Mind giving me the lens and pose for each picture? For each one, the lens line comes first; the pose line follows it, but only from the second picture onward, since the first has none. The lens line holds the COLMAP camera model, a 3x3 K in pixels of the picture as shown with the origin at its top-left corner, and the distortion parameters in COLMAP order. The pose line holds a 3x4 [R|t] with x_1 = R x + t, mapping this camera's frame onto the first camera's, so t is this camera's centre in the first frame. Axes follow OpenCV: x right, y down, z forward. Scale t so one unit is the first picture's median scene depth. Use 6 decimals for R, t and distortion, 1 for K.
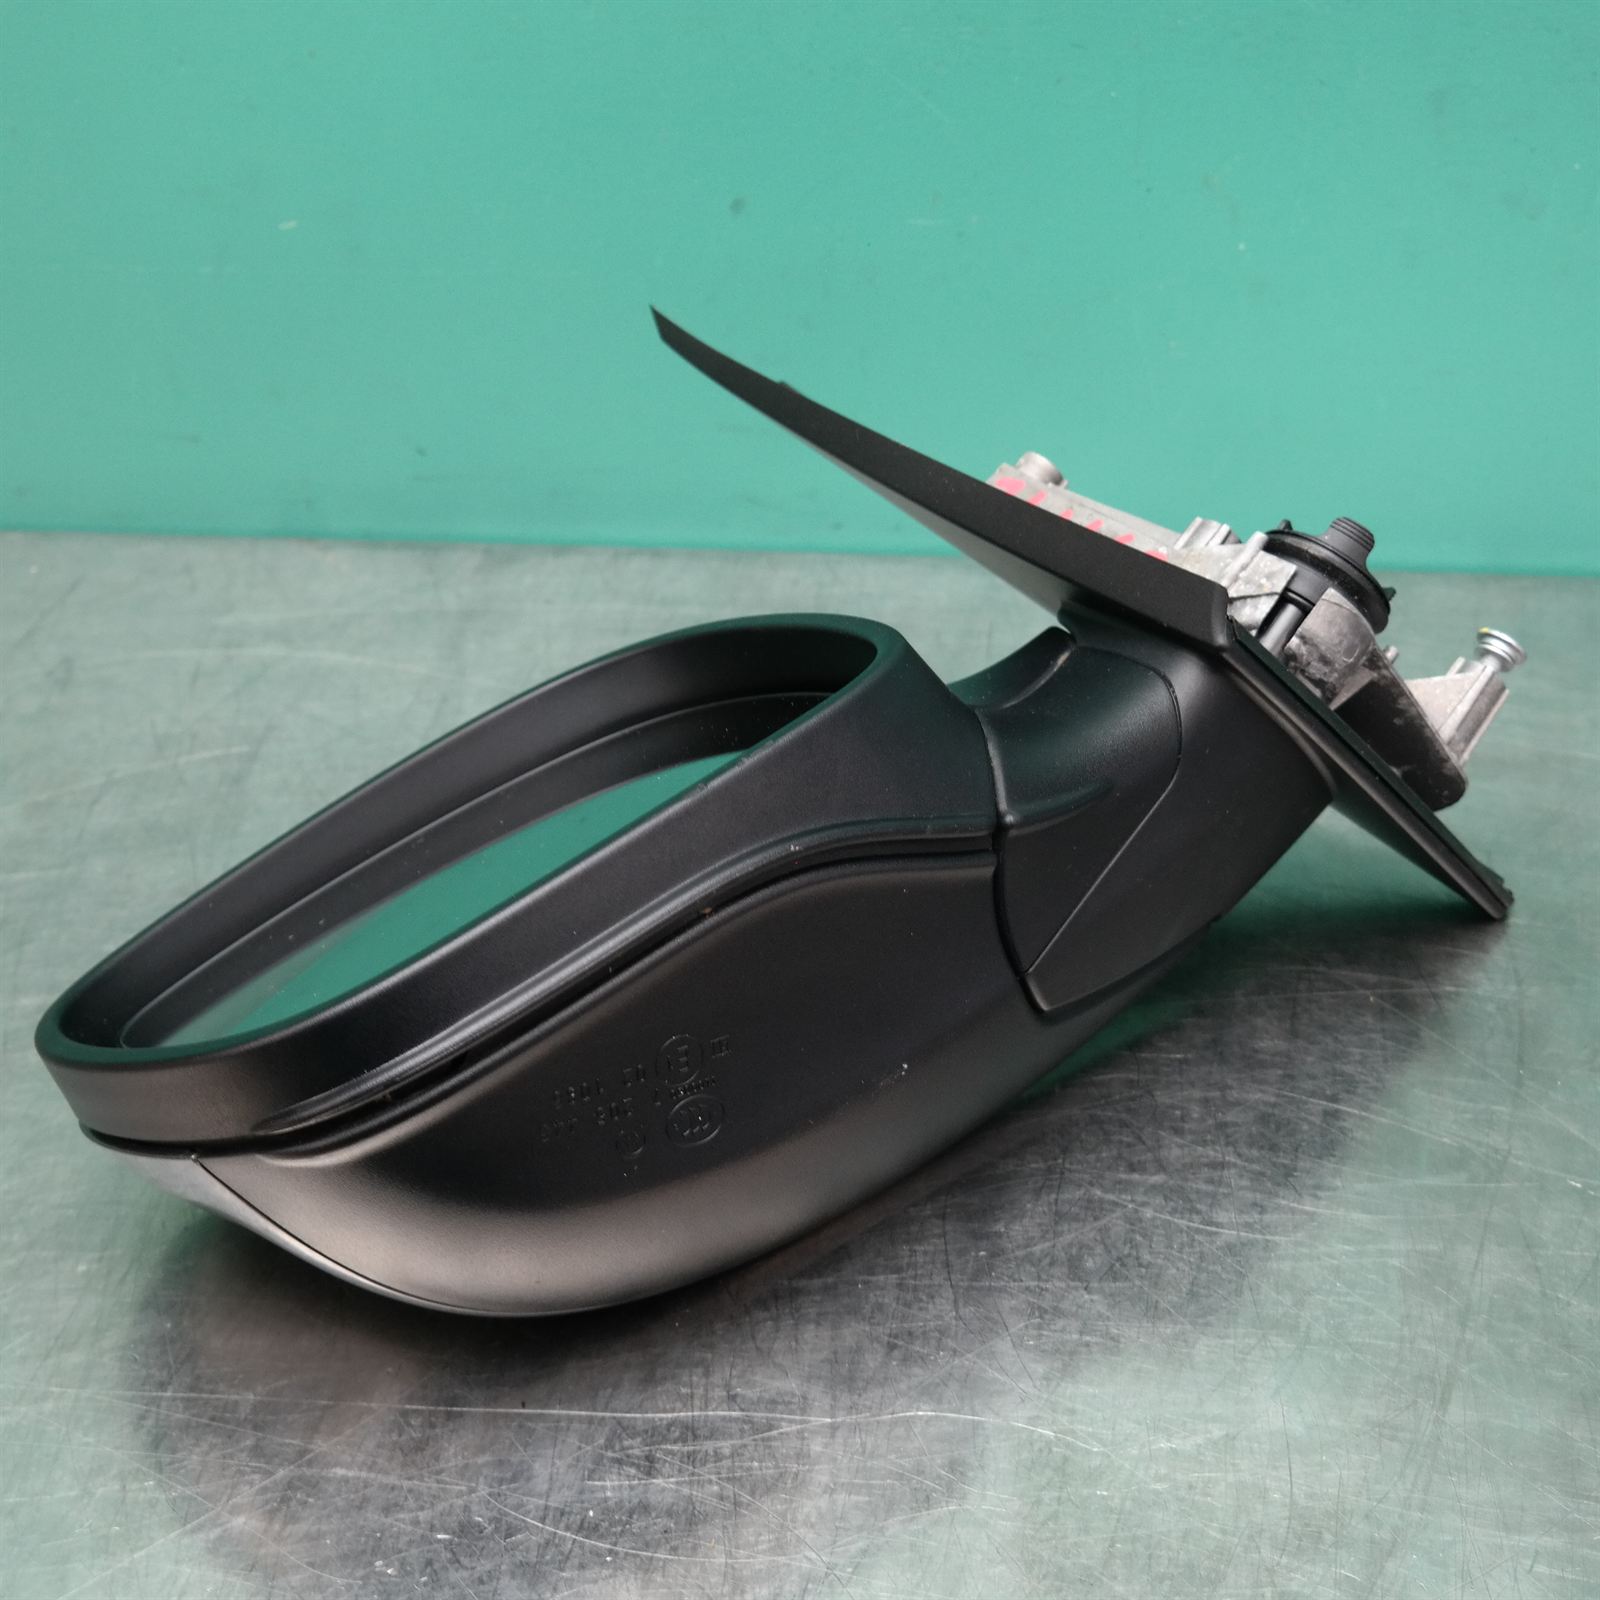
lens RADIAL K [[2540.4, 0, 789.2], [0, 2540.4, 802.3], [0, 0, 1]] dist [-0.020191, 0.000000]
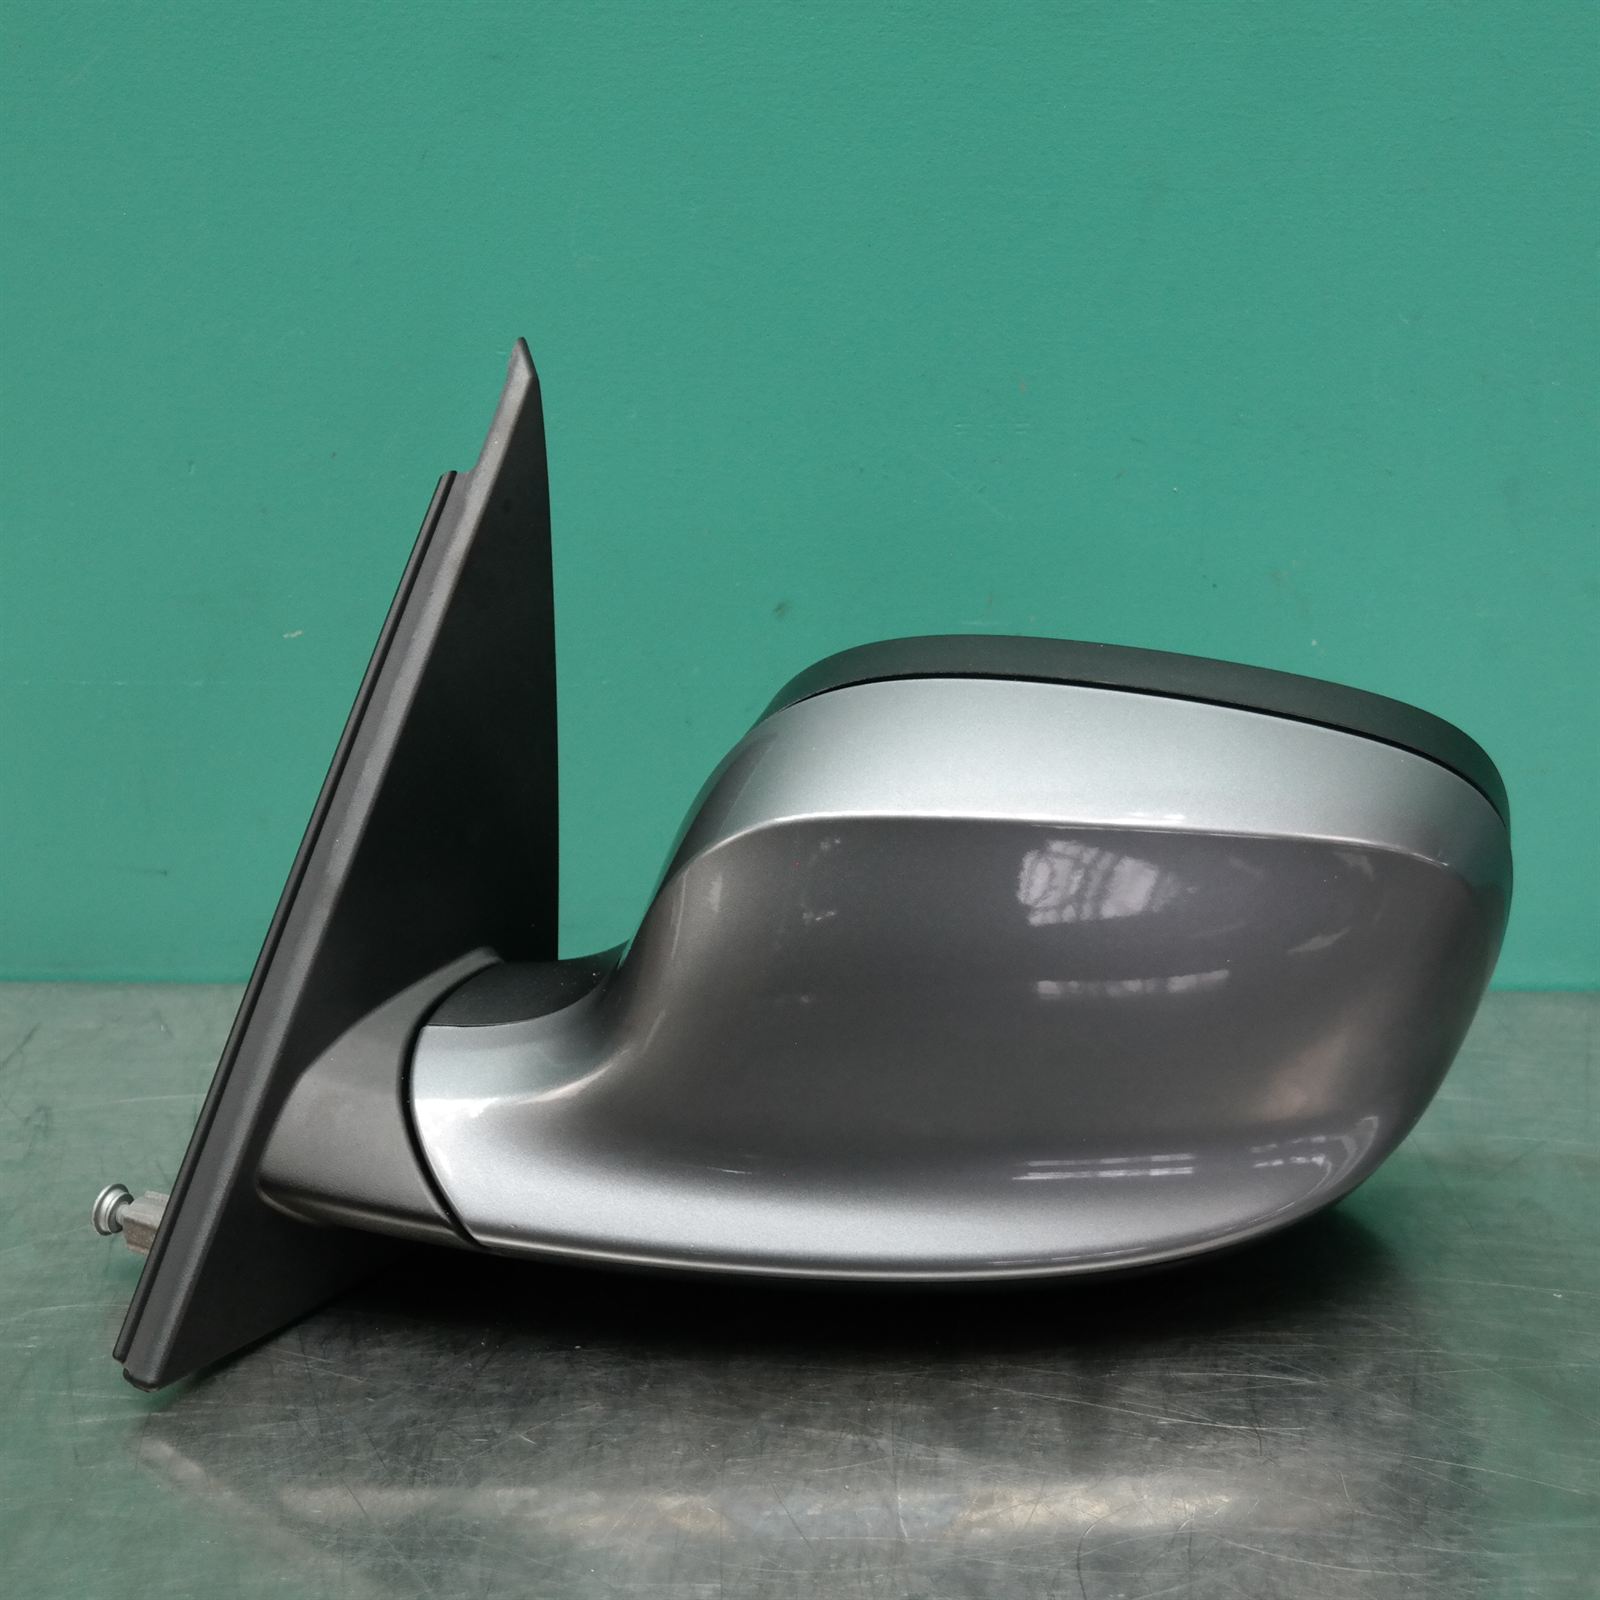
lens RADIAL K [[4150.0, 0, 813.8], [0, 4150.0, 807.2], [0, 0, 1]] dist [0.225093, 0.000000]
pose [[0.997921, -0.014728, 0.062742, -0.141201], [0.027171, 0.978934, -0.202359, 0.200127], [-0.058440, 0.203643, 0.977300, -0.660693]]
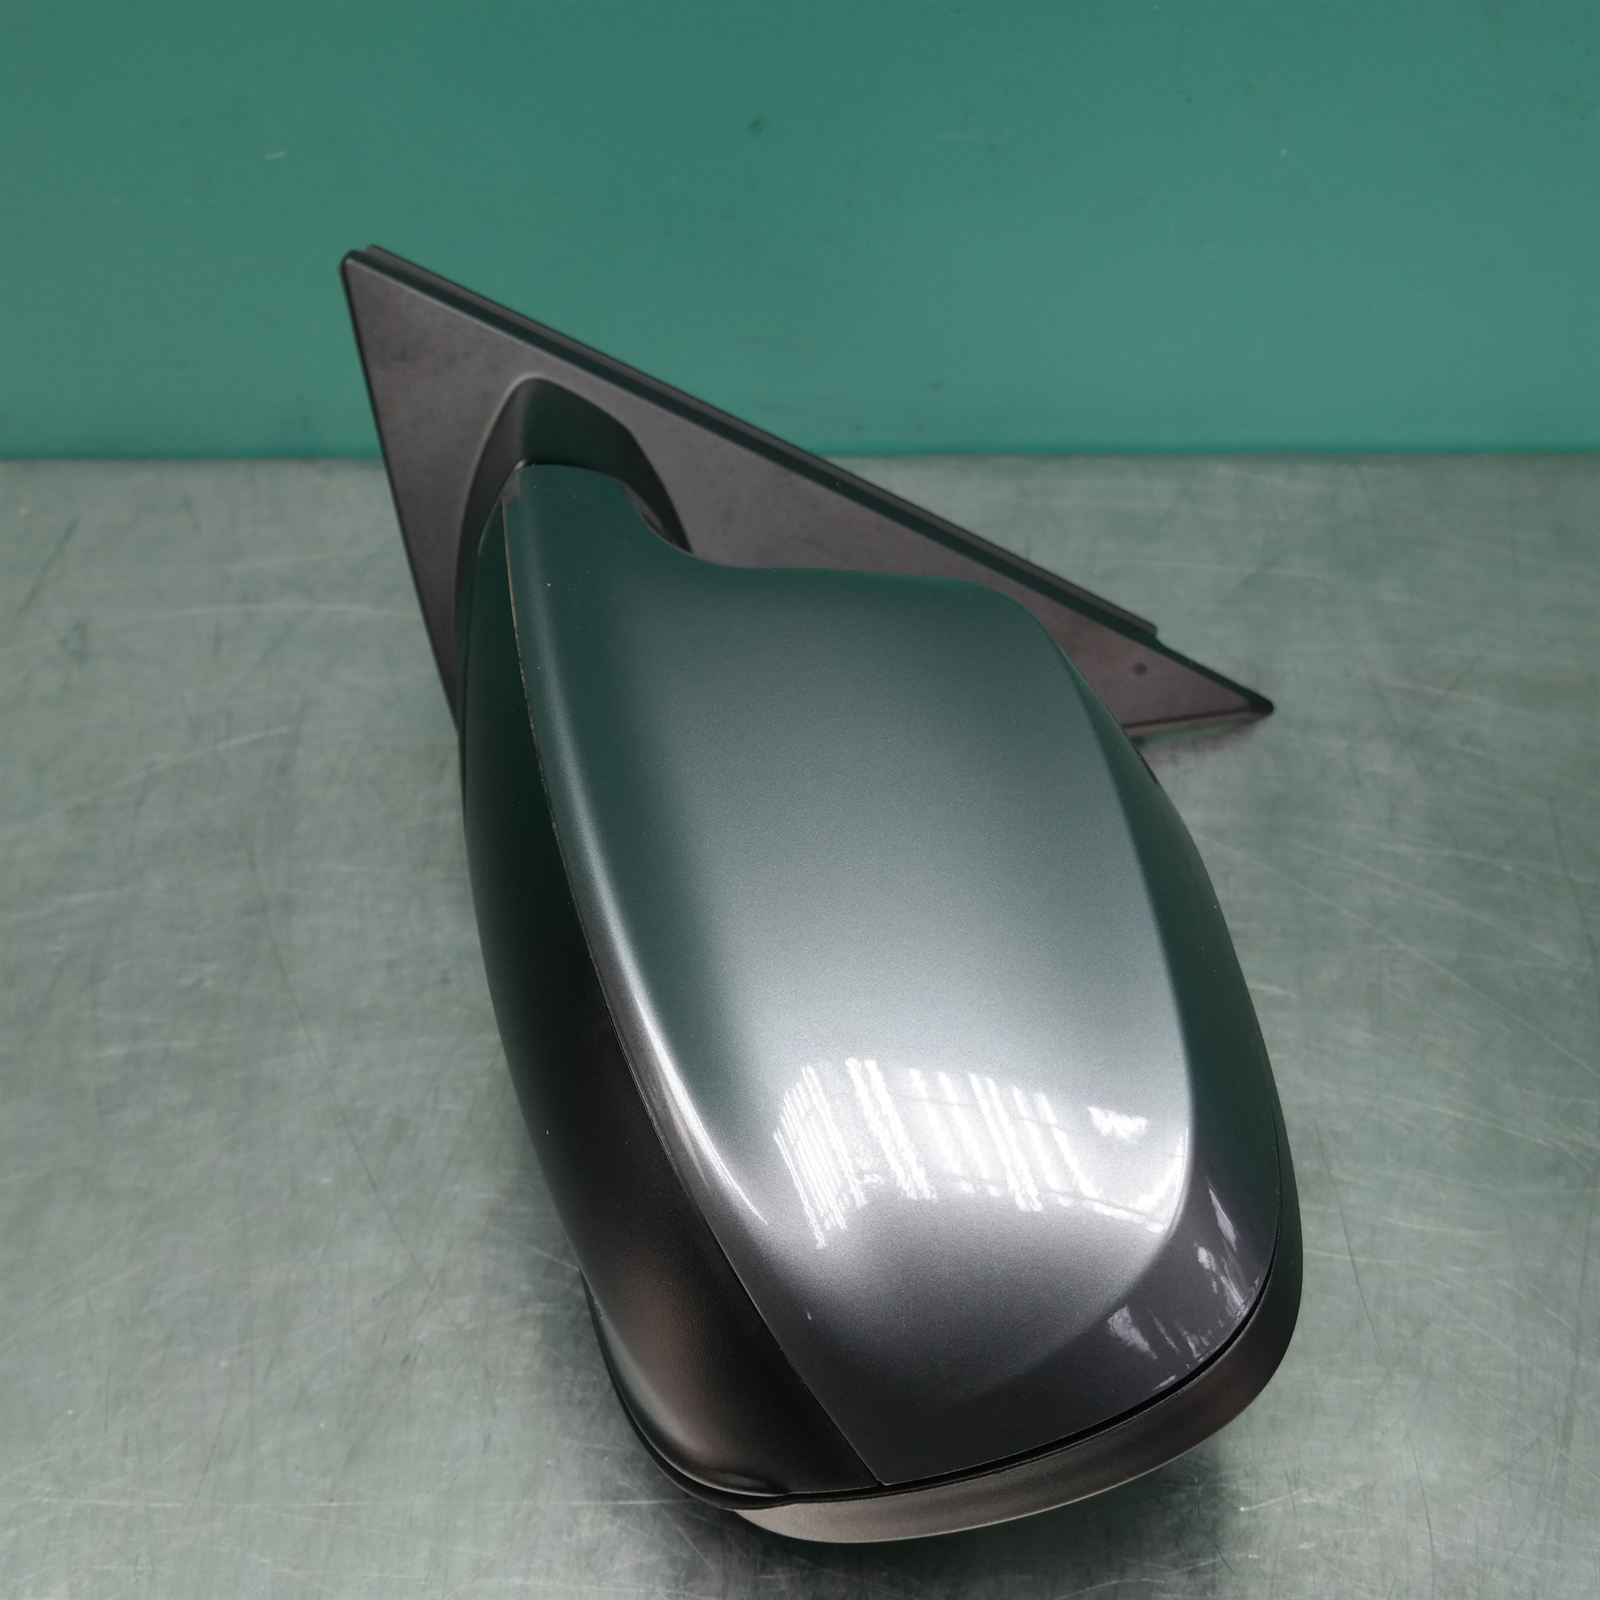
lens RADIAL K [[2540.4, 0, 799.8], [0, 2540.4, 795.6], [0, 0, 1]] dist [-0.020191, 0.000000]
pose [[0.997067, -0.053653, 0.054583, -0.091643], [0.043514, 0.984061, 0.172423, -0.199464], [-0.062964, -0.169543, 0.983509, 0.030389]]
